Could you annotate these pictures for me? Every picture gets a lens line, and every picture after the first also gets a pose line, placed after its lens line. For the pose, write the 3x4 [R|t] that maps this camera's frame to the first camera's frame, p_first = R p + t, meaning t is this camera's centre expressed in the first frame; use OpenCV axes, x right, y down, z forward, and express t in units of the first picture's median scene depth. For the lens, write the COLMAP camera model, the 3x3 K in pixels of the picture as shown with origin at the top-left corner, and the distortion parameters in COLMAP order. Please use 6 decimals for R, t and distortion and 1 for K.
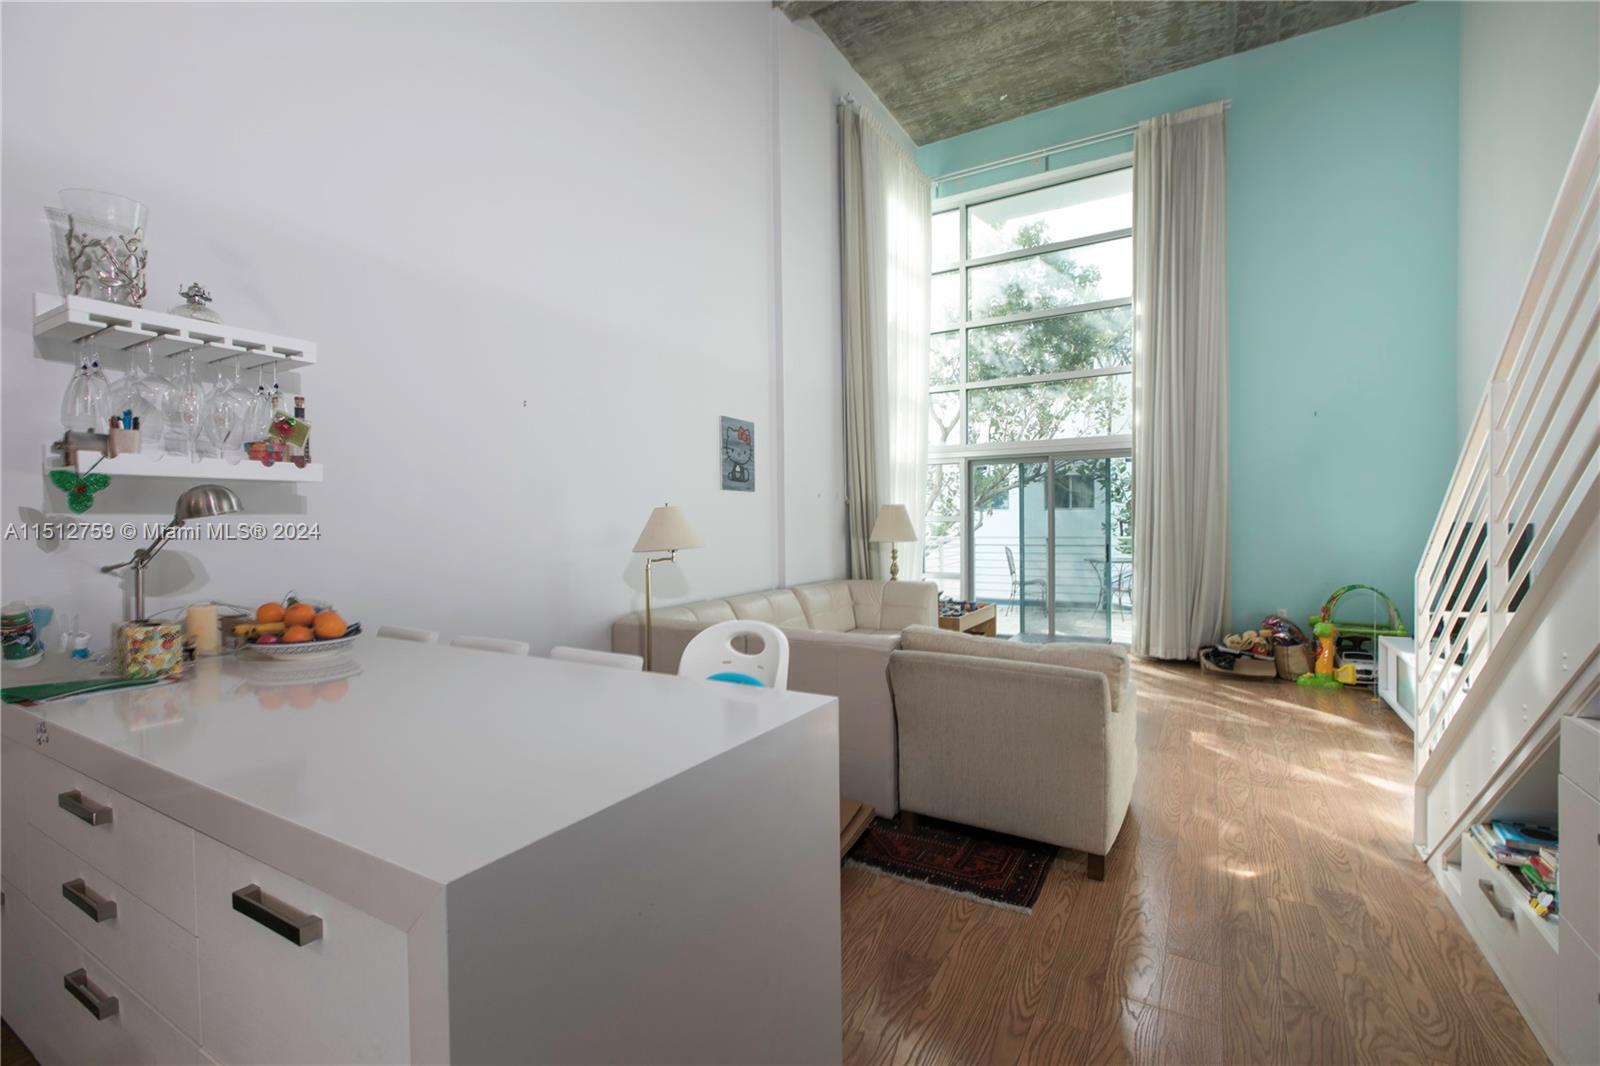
lens RADIAL K [[710.2, 0, 800.0], [0, 710.2, 533.0], [0, 0, 1]] dist [0.000170, -0.000672]
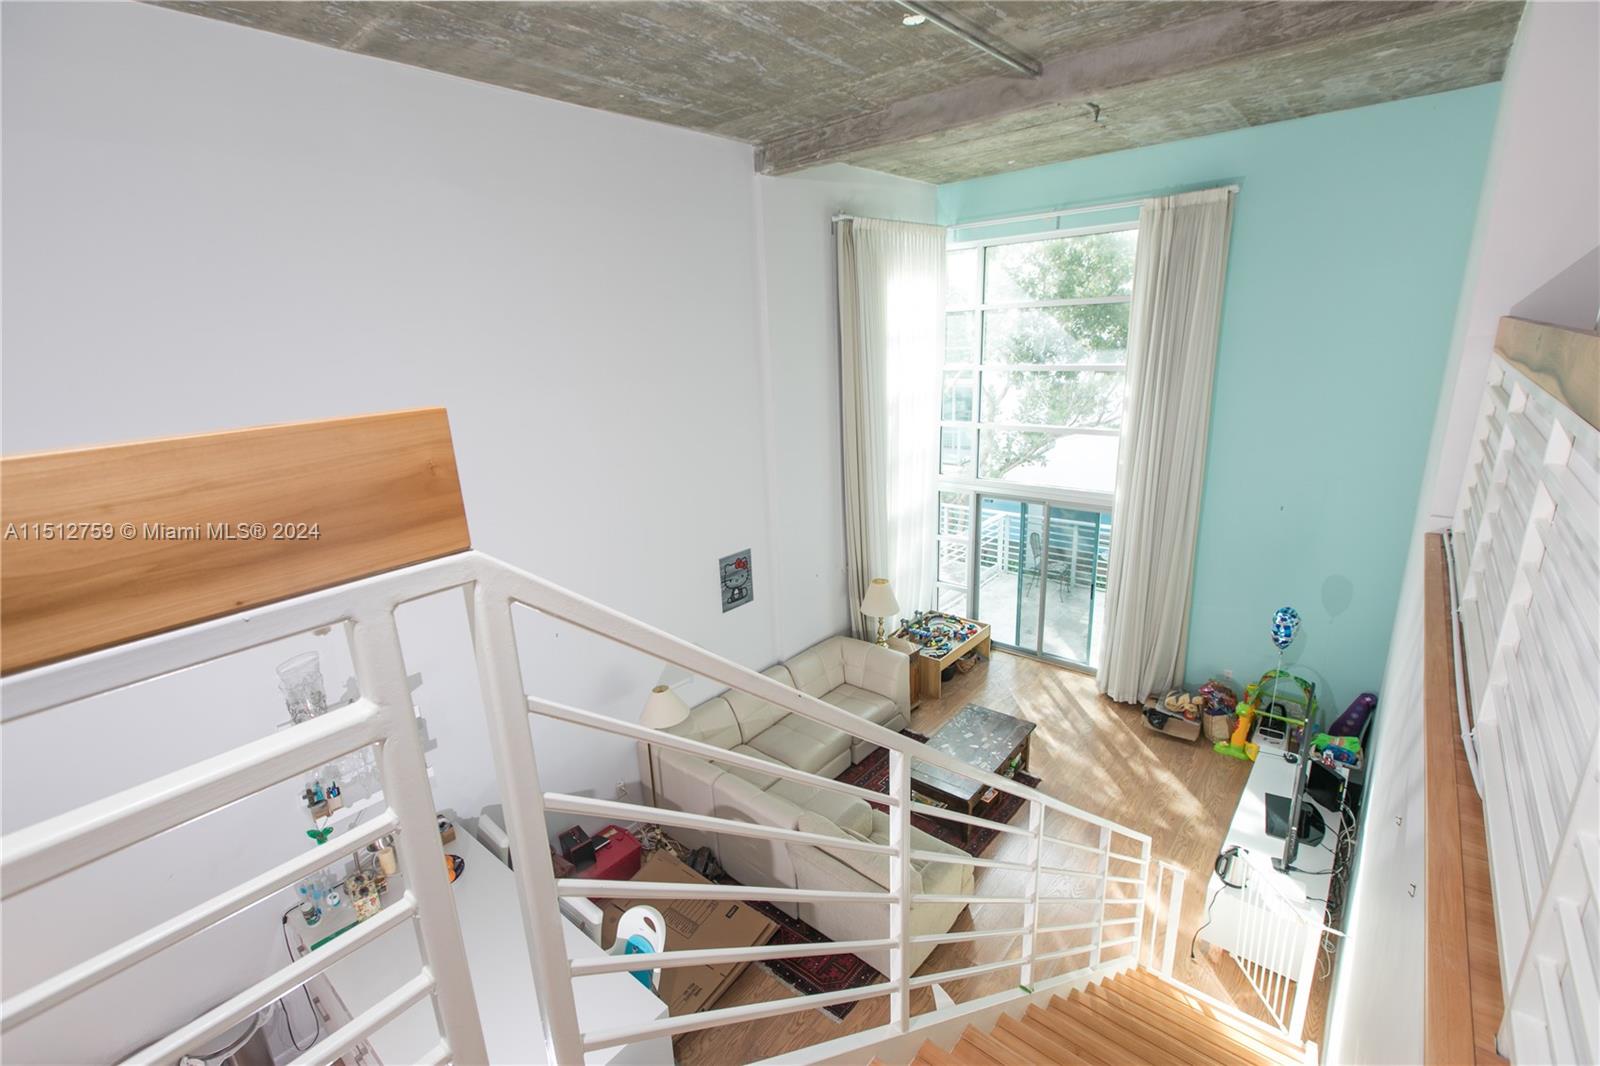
lens RADIAL K [[710.2, 0, 800.0], [0, 710.2, 533.0], [0, 0, 1]] dist [0.000170, -0.000672]
pose [[0.985075, 0.019147, -0.171057, 0.239177], [0.026088, 0.965705, 0.258329, -0.512348], [0.170137, -0.258936, 0.950792, -0.170248]]
